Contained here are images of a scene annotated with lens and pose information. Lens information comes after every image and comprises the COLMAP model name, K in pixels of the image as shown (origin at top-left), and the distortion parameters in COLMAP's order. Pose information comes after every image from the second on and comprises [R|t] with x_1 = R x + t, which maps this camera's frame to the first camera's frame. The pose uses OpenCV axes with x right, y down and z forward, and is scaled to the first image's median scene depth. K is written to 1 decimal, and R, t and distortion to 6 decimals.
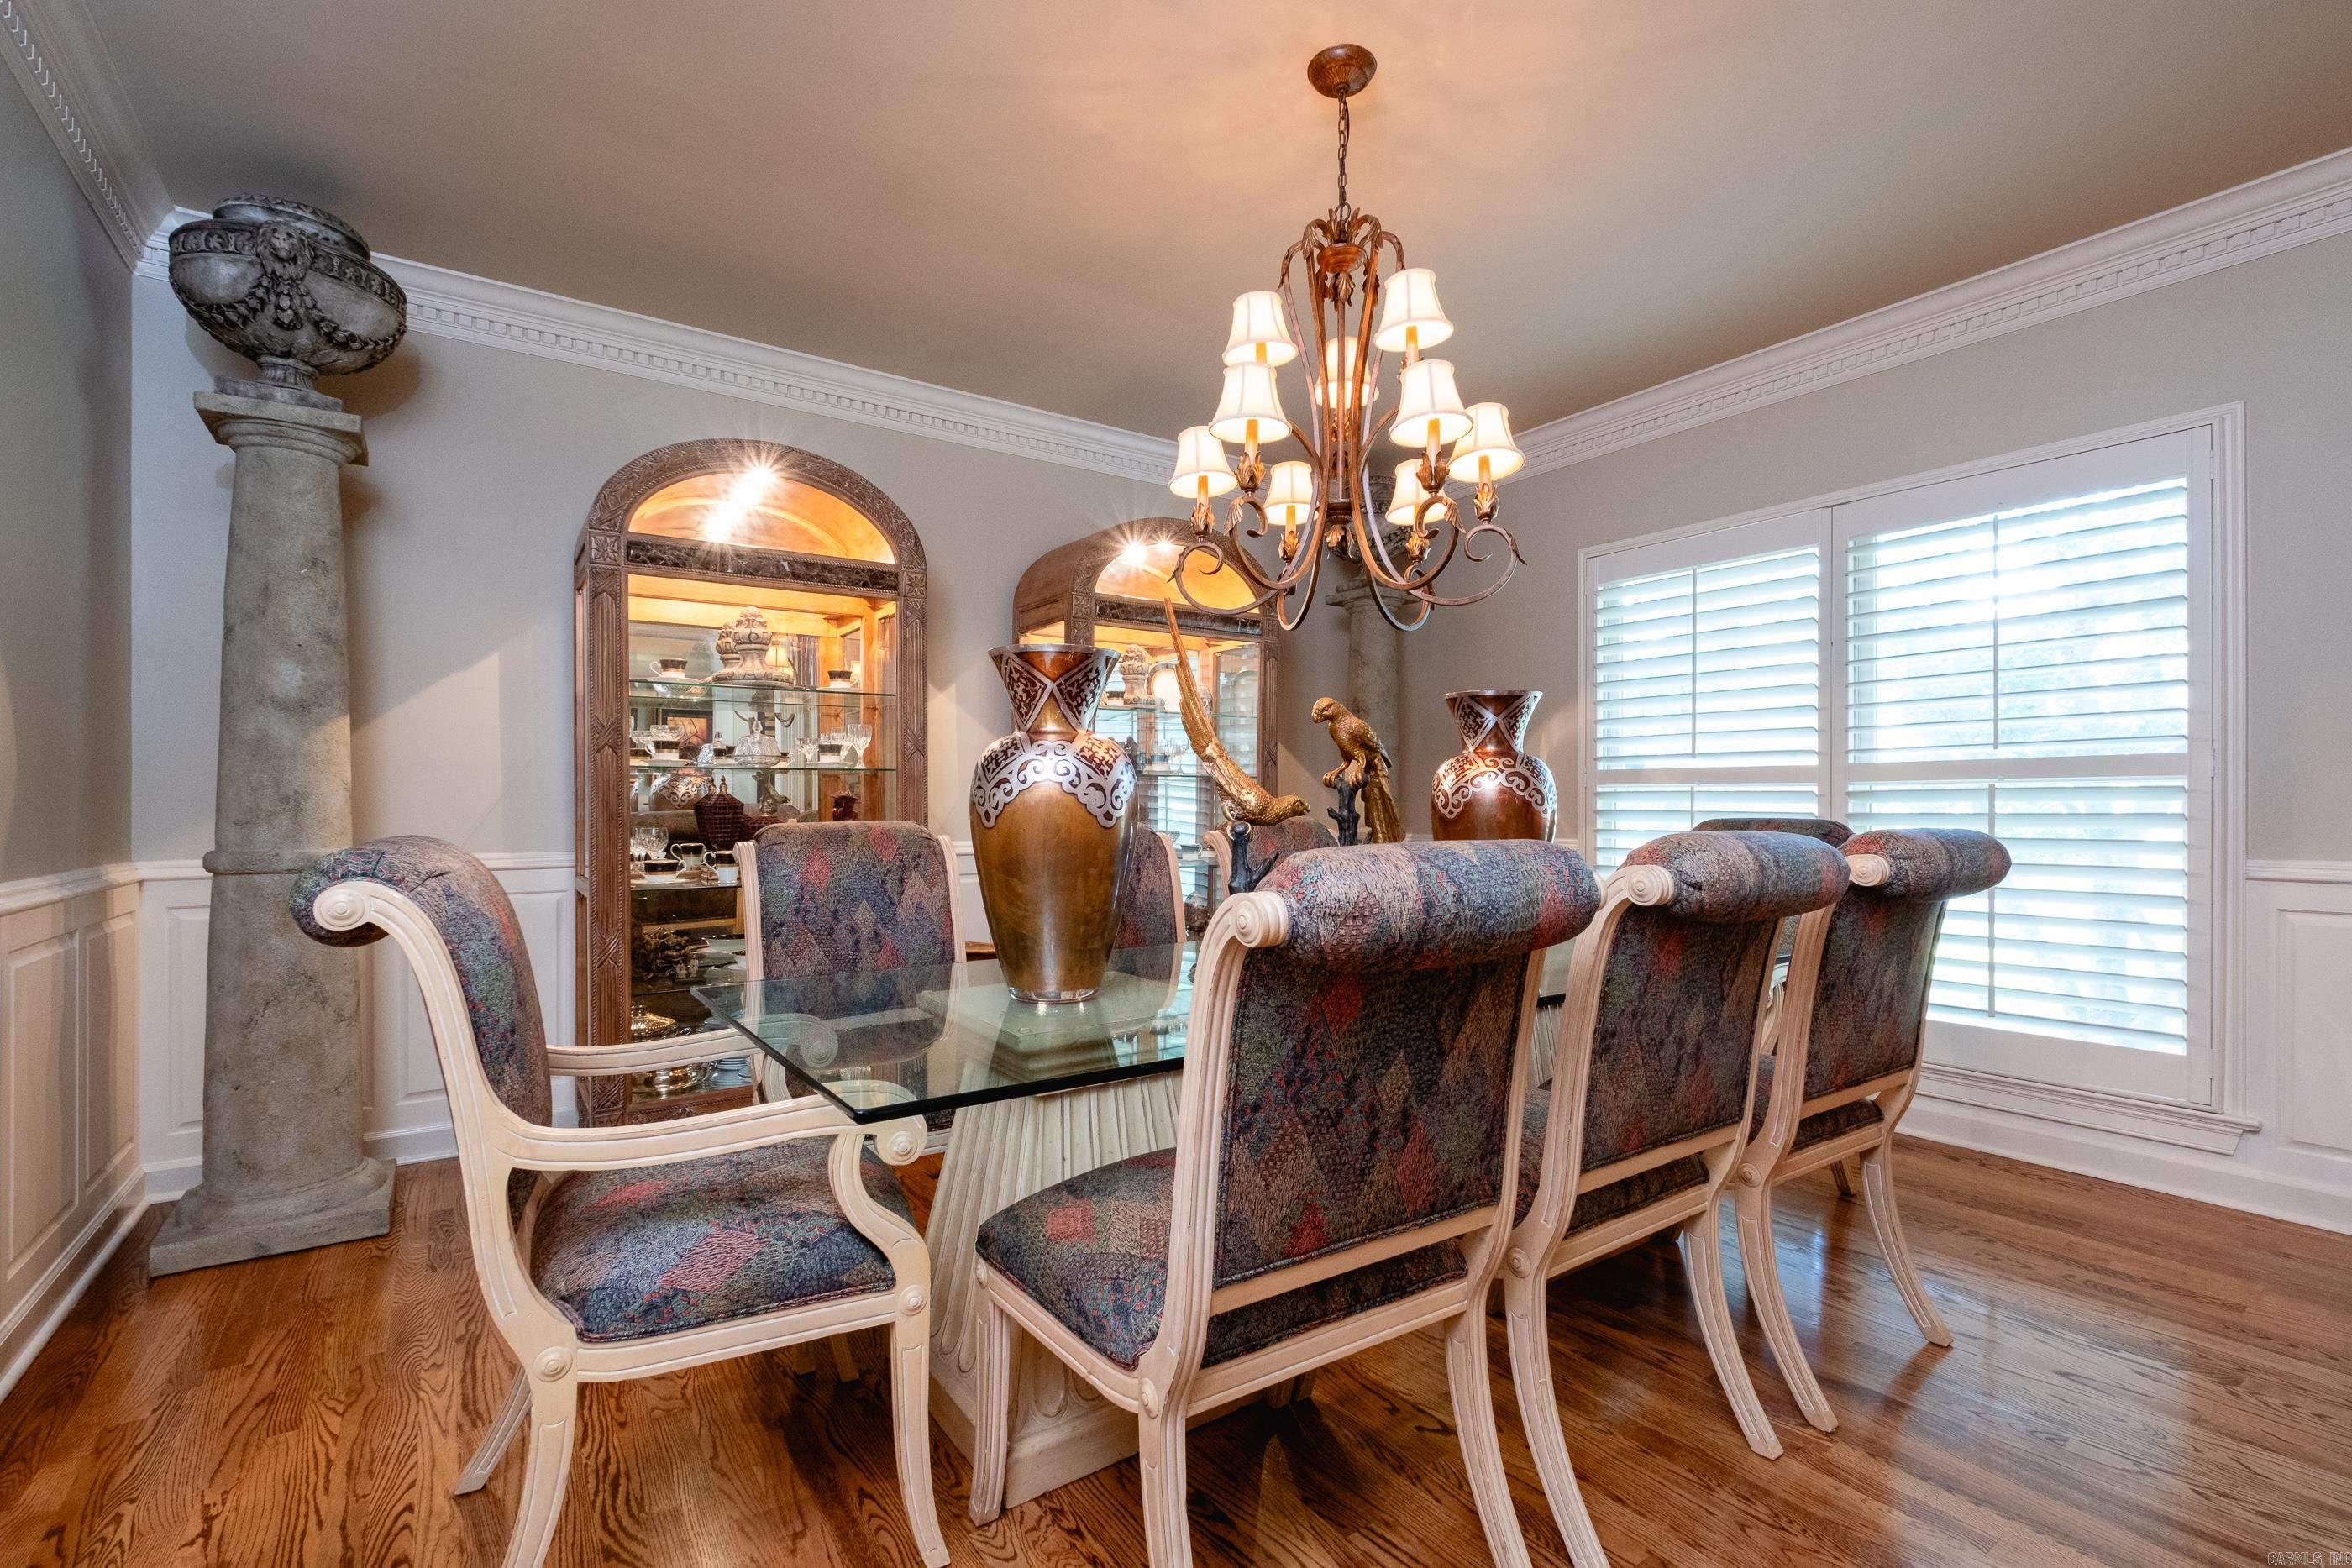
lens RADIAL K [[1062.5, 0, 1204.5], [0, 1062.5, 796.8], [0, 0, 1]] dist [-0.000213, -0.000537]
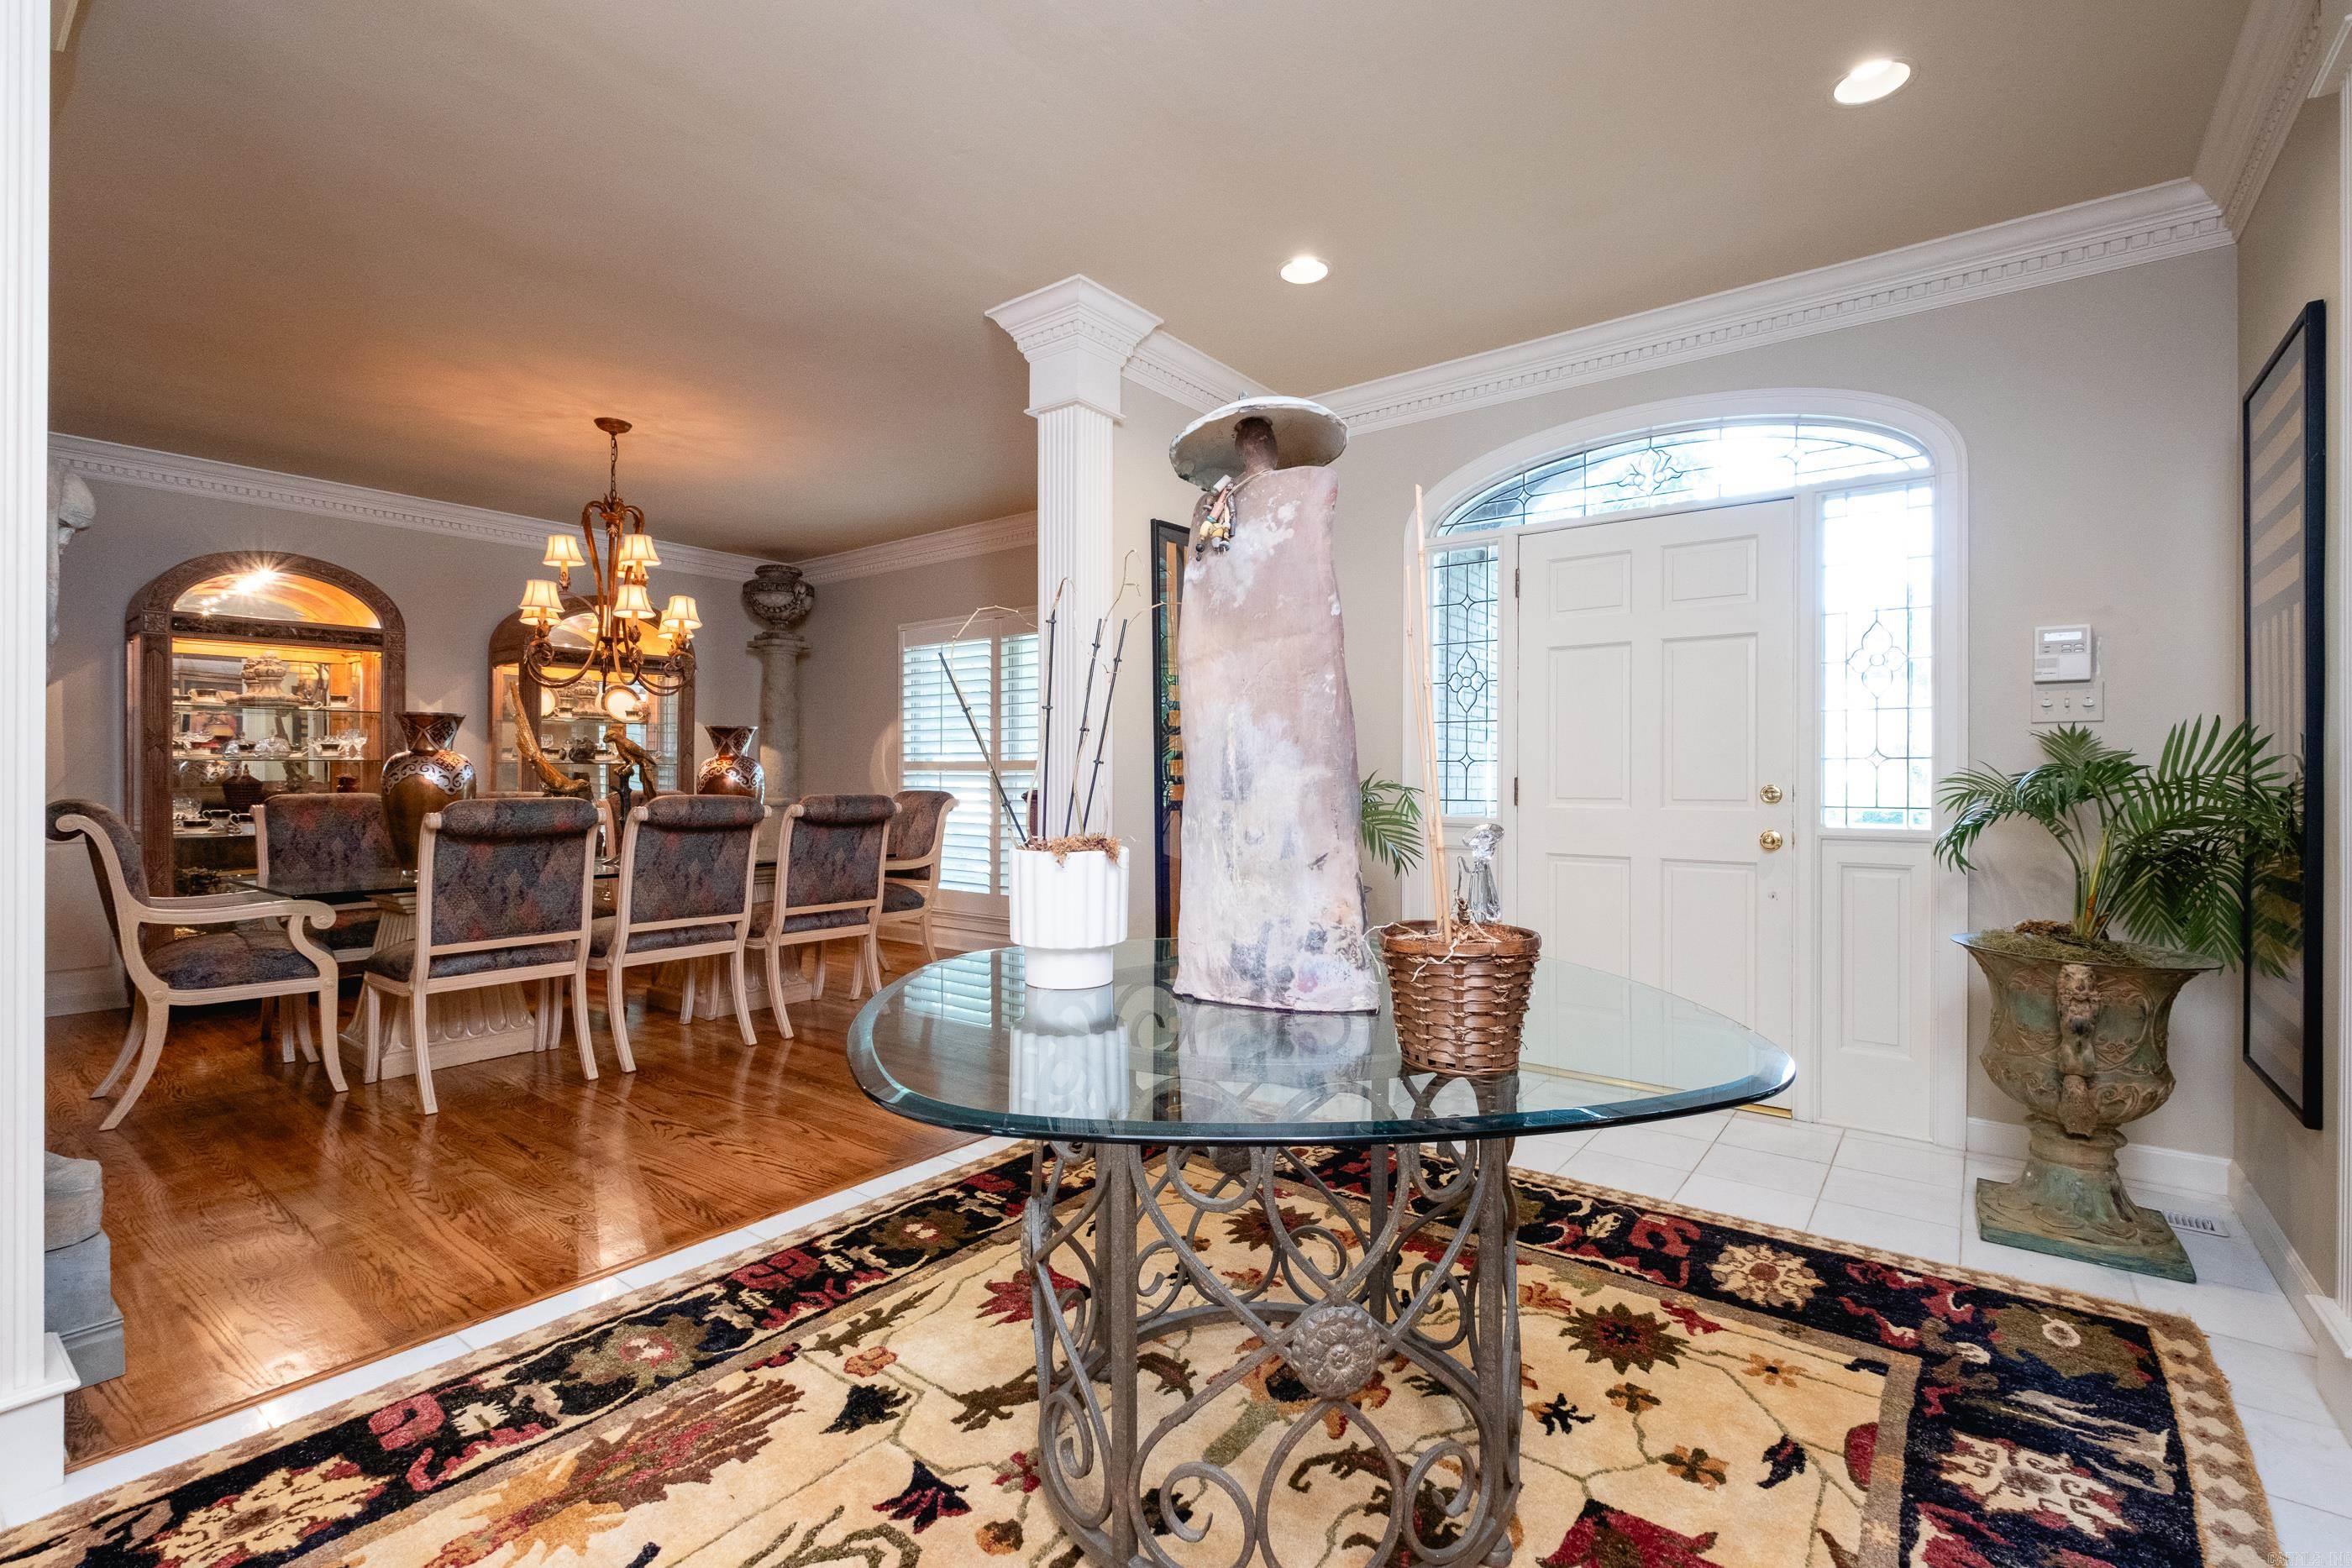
lens RADIAL K [[1041.9, 0, 1188.8], [0, 1041.9, 773.0], [0, 0, 1]] dist [0.004487, -0.007246]
pose [[0.954746, 0.002100, 0.297414, 0.412341], [-0.002580, 0.999996, 0.001220, -0.013801], [-0.297410, -0.001932, 0.954748, -0.864775]]
